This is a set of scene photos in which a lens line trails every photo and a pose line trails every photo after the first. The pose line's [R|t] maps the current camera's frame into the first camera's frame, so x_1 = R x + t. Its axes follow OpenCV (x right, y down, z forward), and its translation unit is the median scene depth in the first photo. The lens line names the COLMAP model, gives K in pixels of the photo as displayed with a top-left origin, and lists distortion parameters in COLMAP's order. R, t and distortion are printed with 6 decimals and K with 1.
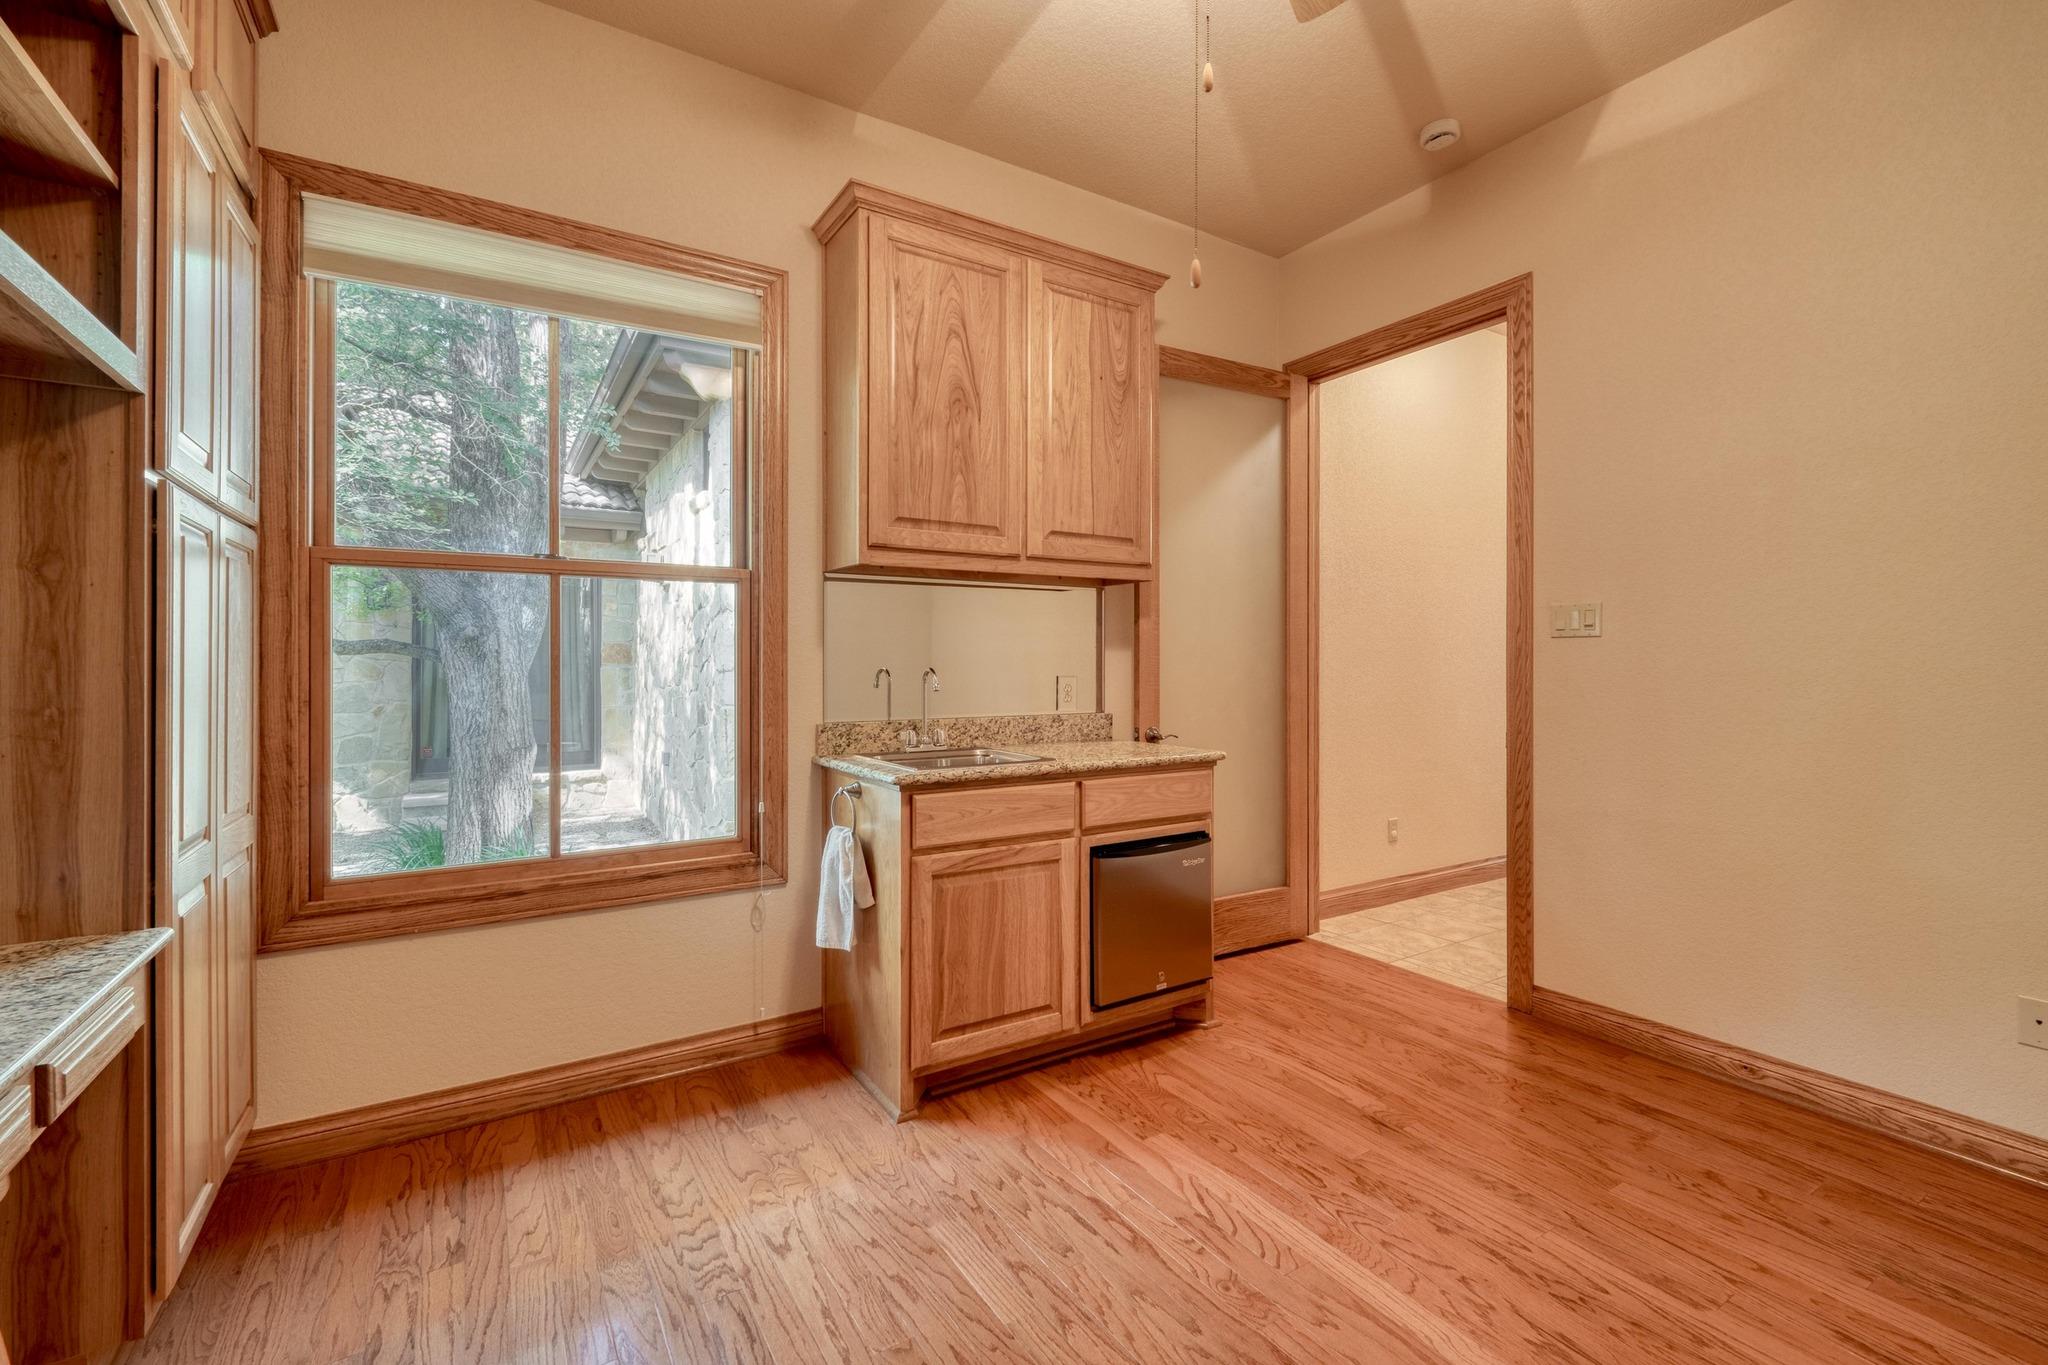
lens RADIAL K [[882.0, 0, 1019.8], [0, 882.0, 676.9], [0, 0, 1]] dist [0.001992, -0.003489]
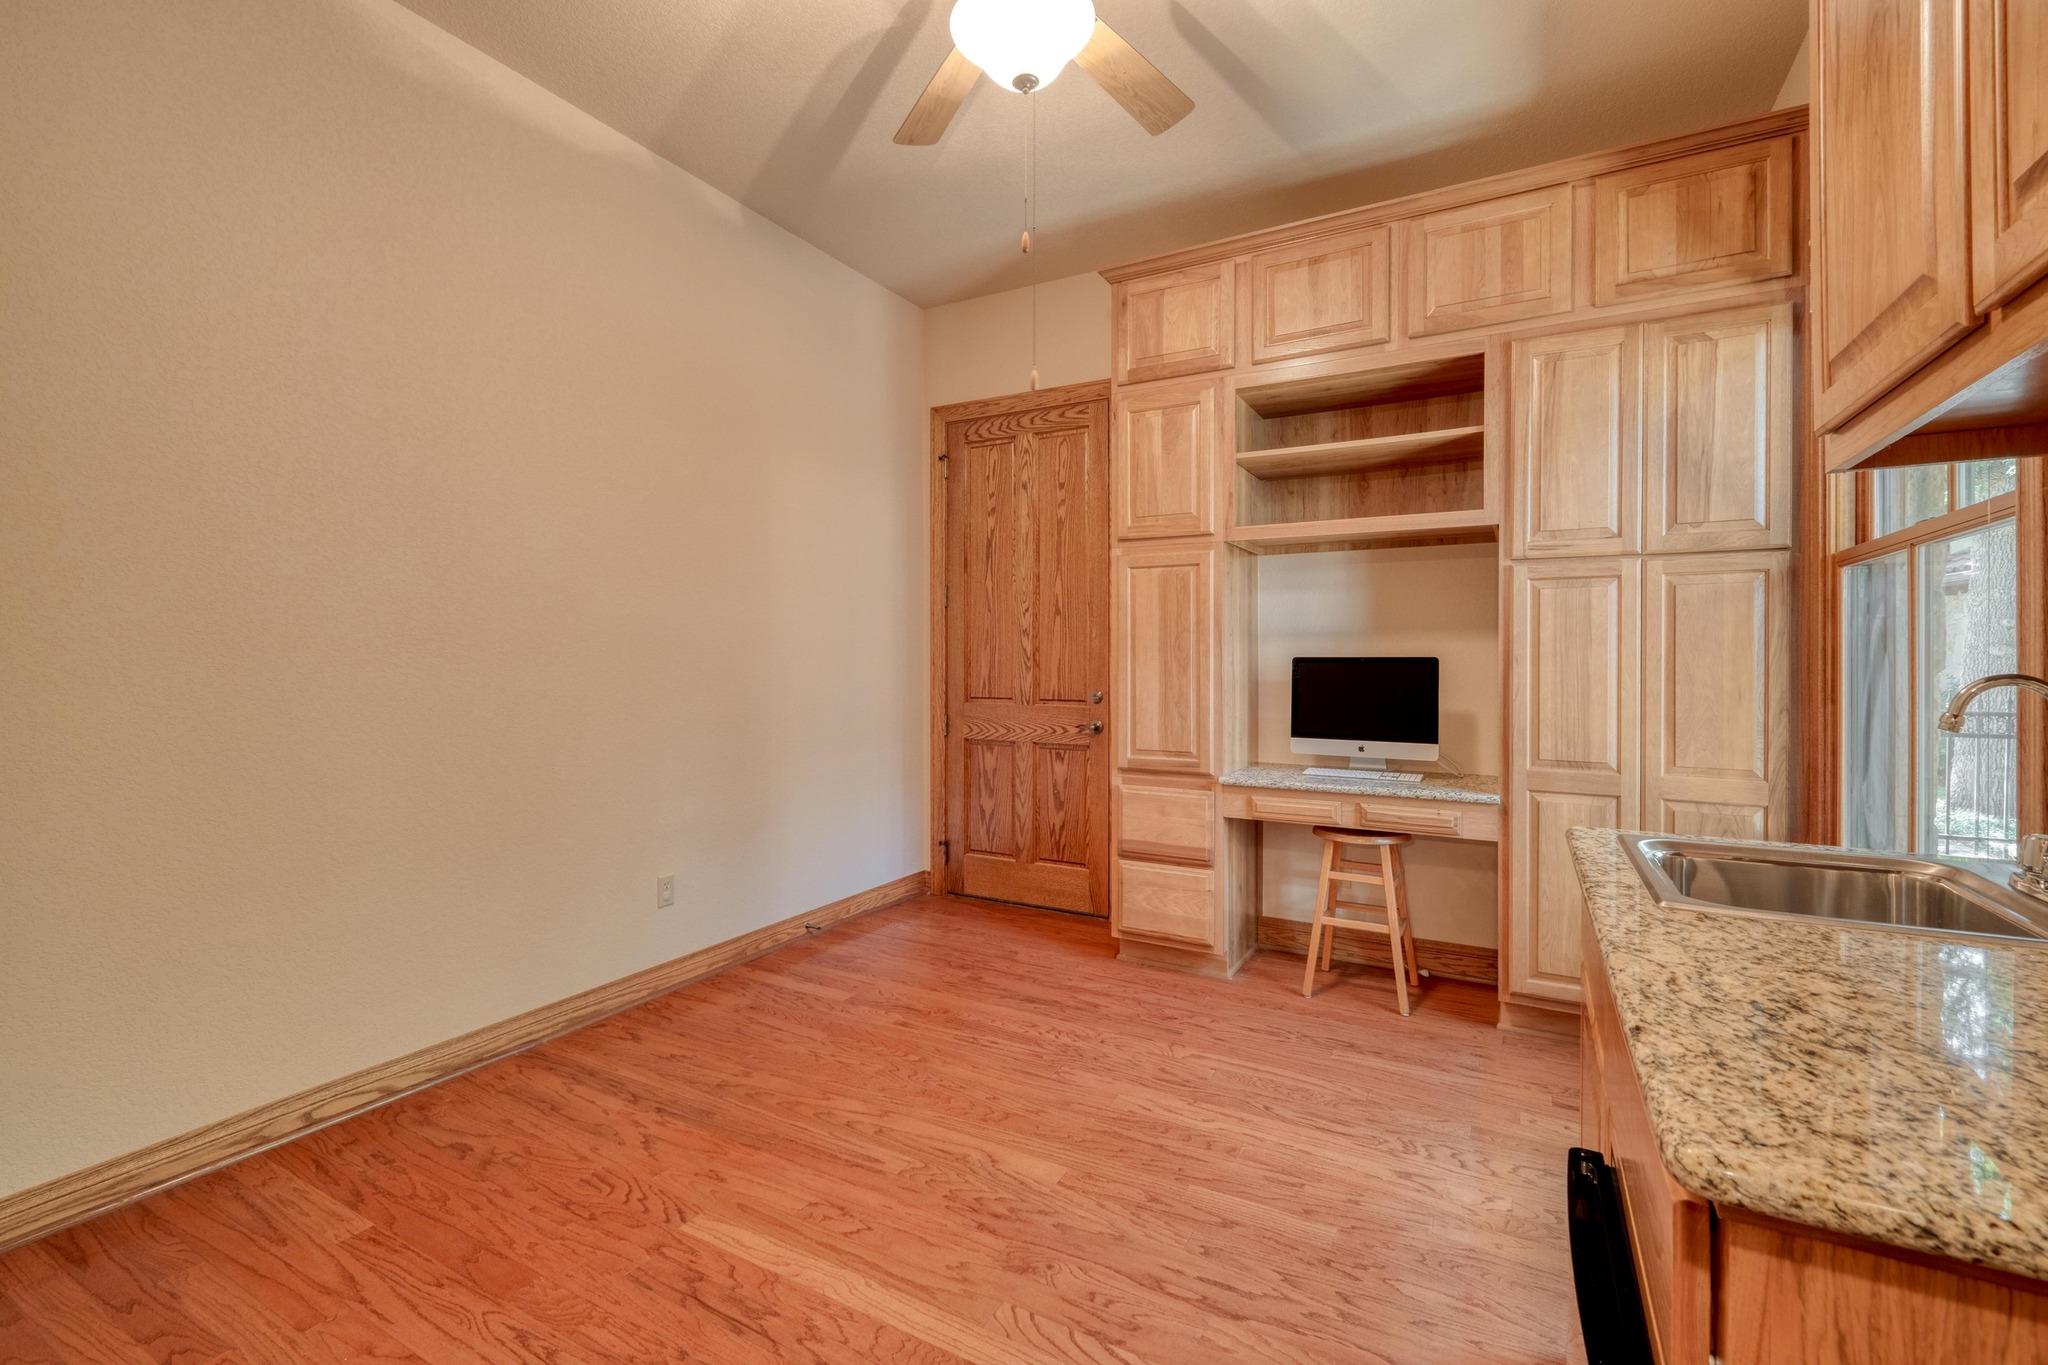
lens RADIAL K [[882.6, 0, 1029.2], [0, 882.6, 670.9], [0, 0, 1]] dist [0.001797, -0.000109]
pose [[-0.872234, 0.006772, -0.489042, 0.713678], [-0.002037, 0.999845, 0.017477, -0.018897], [0.489084, 0.016240, -0.872085, 1.772995]]
